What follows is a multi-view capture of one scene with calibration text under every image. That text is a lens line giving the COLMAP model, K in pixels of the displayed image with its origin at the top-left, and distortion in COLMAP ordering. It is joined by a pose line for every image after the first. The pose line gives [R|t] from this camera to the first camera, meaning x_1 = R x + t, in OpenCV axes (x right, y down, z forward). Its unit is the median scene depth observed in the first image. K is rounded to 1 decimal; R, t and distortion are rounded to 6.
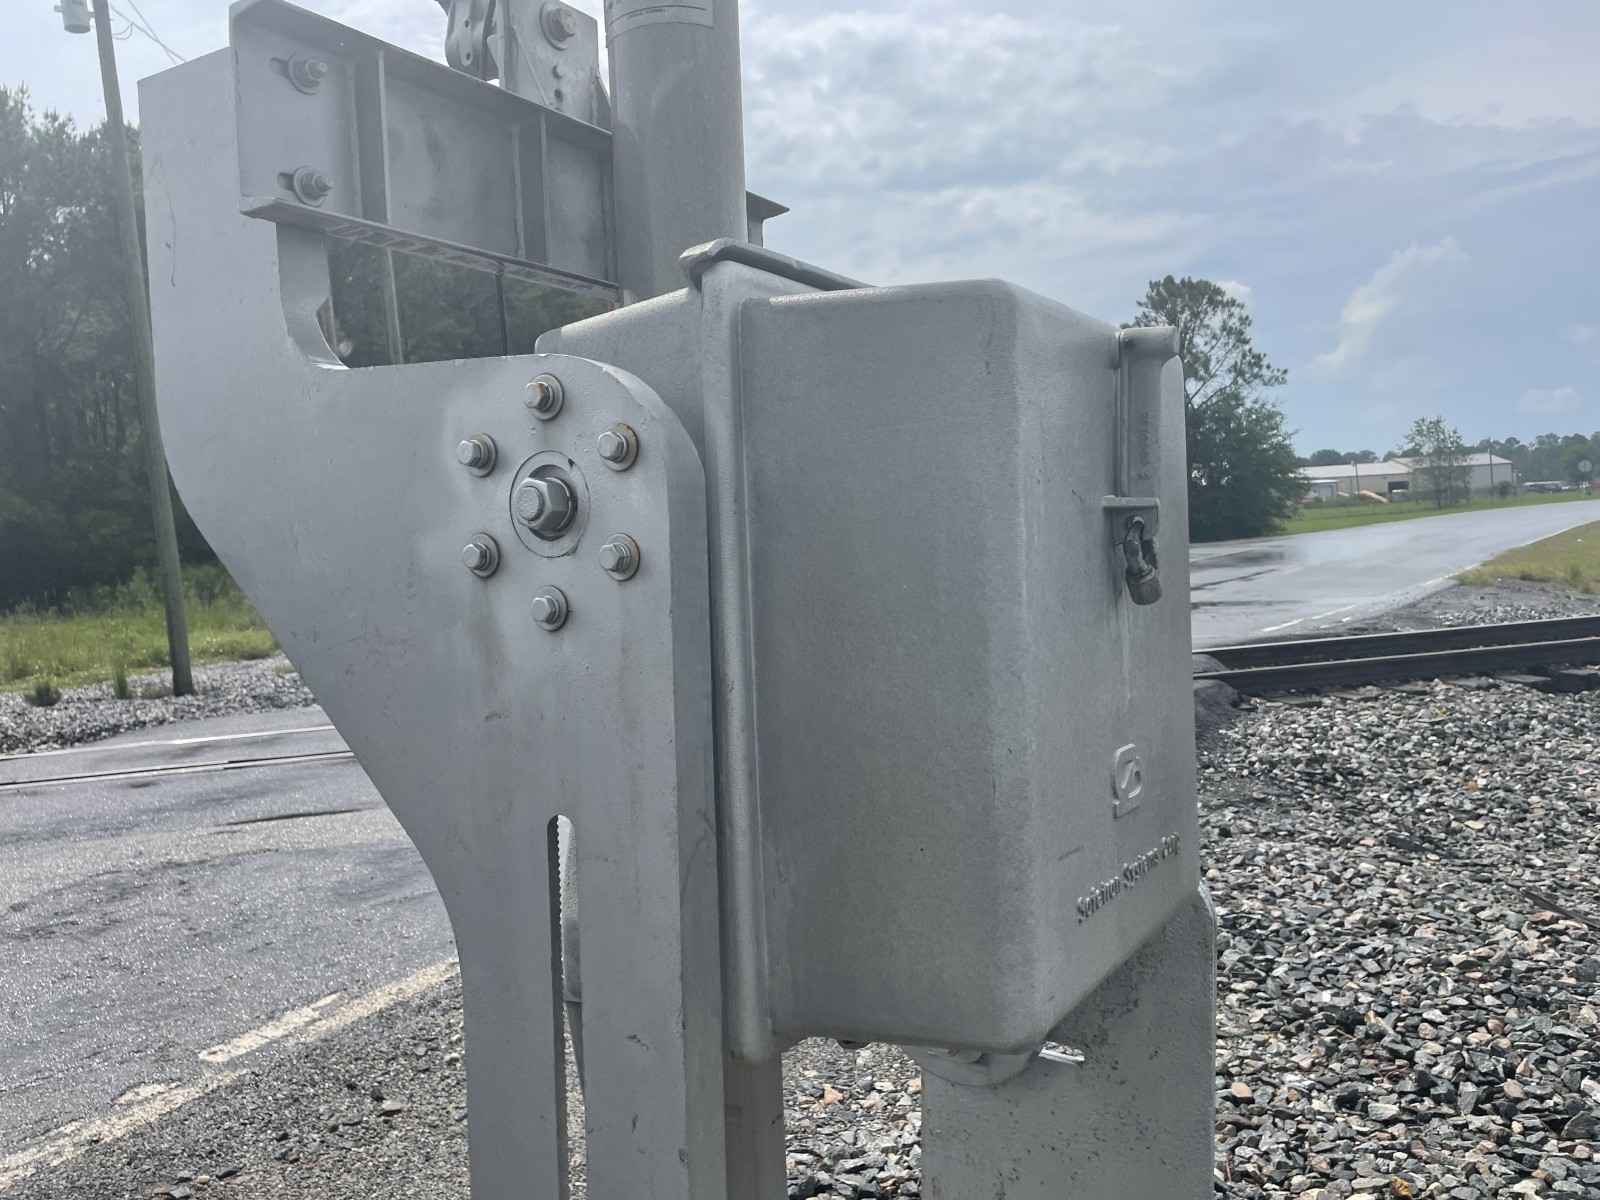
lens RADIAL K [[1253.4, 0, 800.0], [0, 1253.4, 600.0], [0, 0, 1]] dist [0.094812, -0.123588]
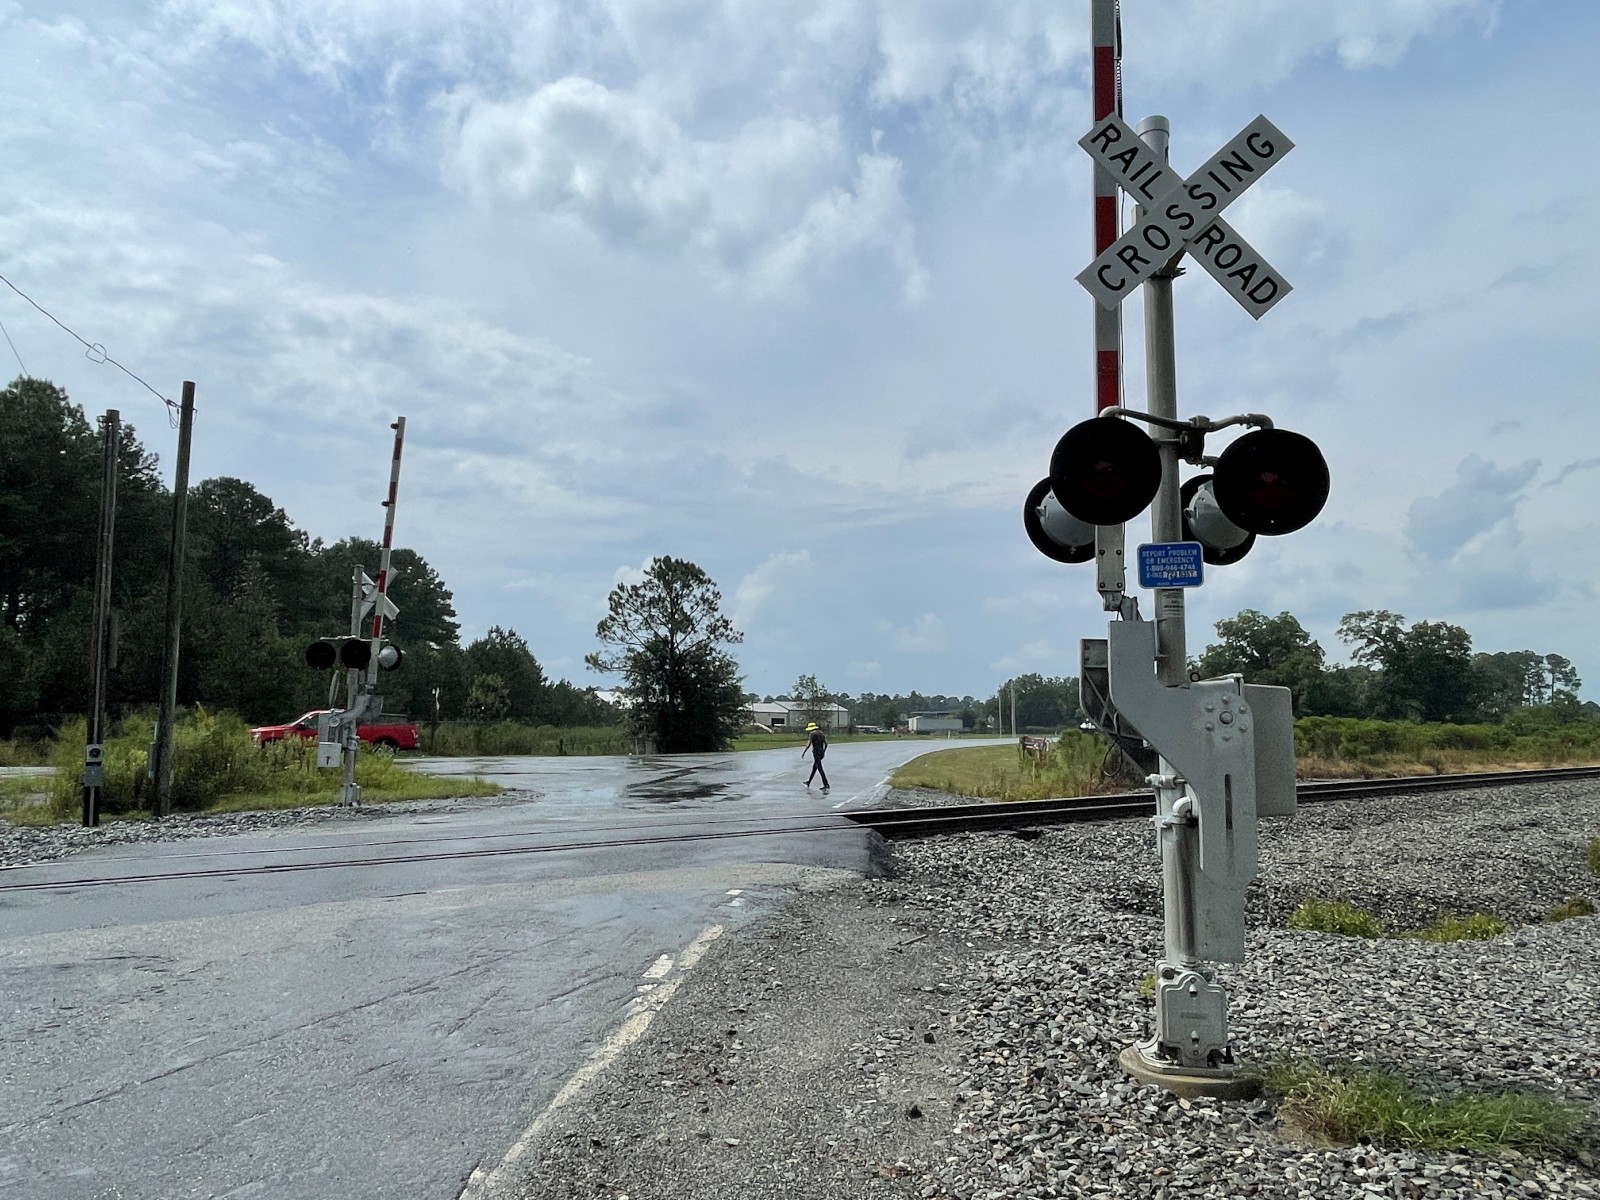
lens RADIAL K [[1030.2, 0, 807.2], [0, 1030.2, 602.5], [0, 0, 1]] dist [-0.004320, 0.000242]
pose [[0.886374, 0.122193, 0.446553, -0.066970], [-0.036390, 0.979945, -0.195917, 0.006895], [-0.461537, 0.157406, 0.873045, -0.035926]]
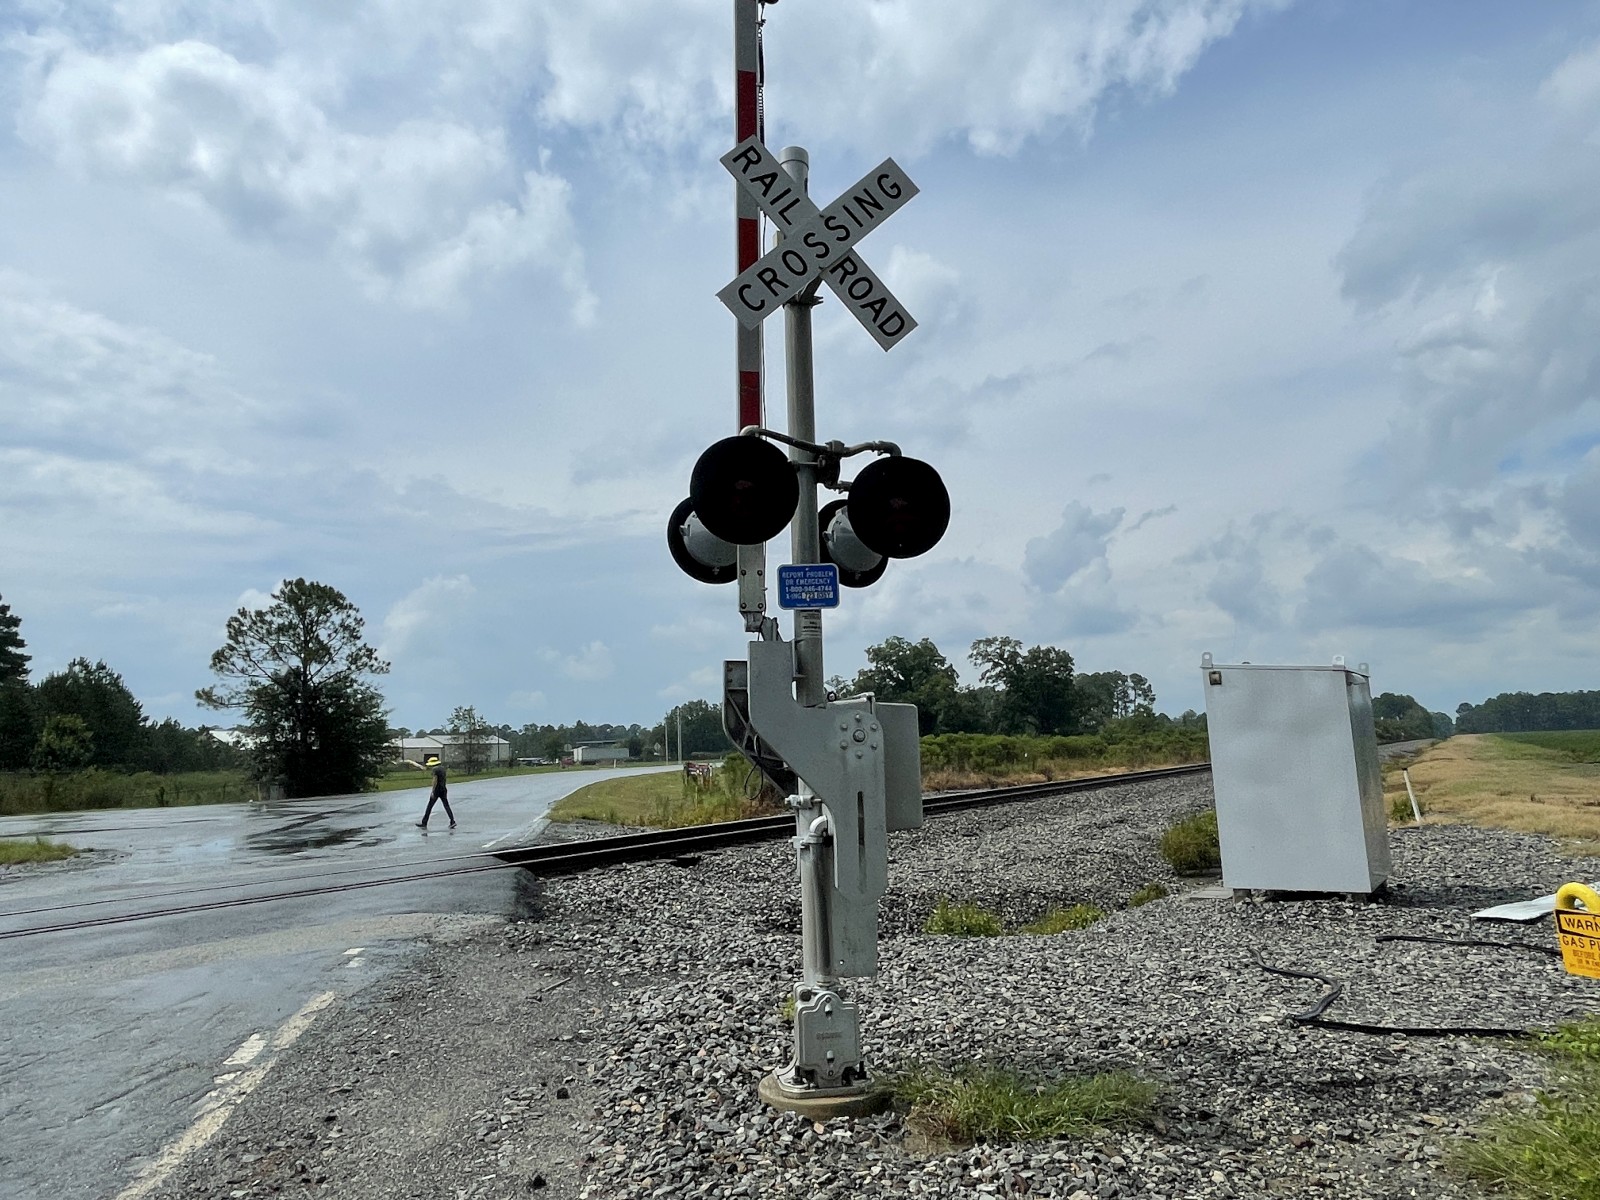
lens RADIAL K [[1030.2, 0, 807.2], [0, 1030.2, 602.5], [0, 0, 1]] dist [-0.004320, 0.000242]
pose [[0.701060, 0.140458, 0.699132, -0.062630], [0.027786, 0.974285, -0.223600, 0.006644], [-0.712560, 0.176183, 0.679130, -0.034030]]
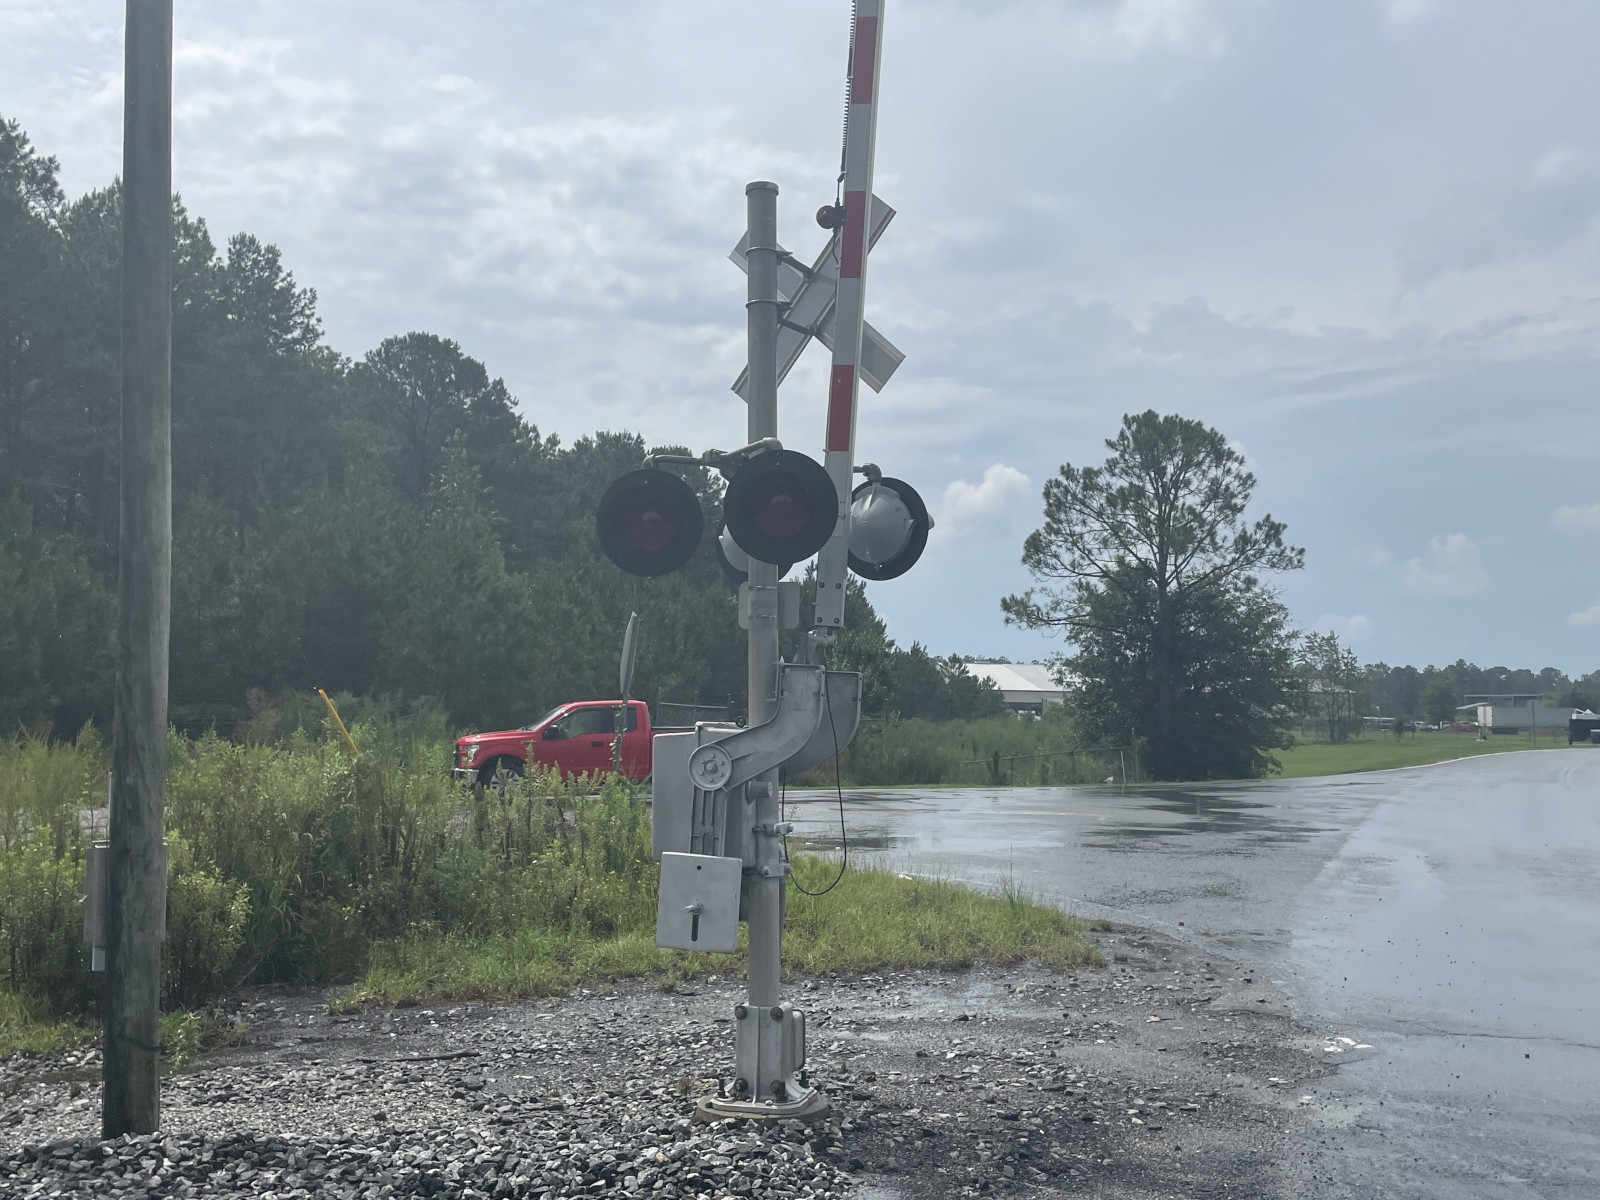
lens RADIAL K [[1524.8, 0, 800.0], [0, 1524.8, 600.0], [0, 0, 1]] dist [0.072725, -0.000312]
pose [[0.978391, 0.084439, 0.188734, -0.069754], [-0.058650, 0.988655, -0.138280, -0.010411], [-0.198269, 0.124223, 0.972244, 0.183213]]
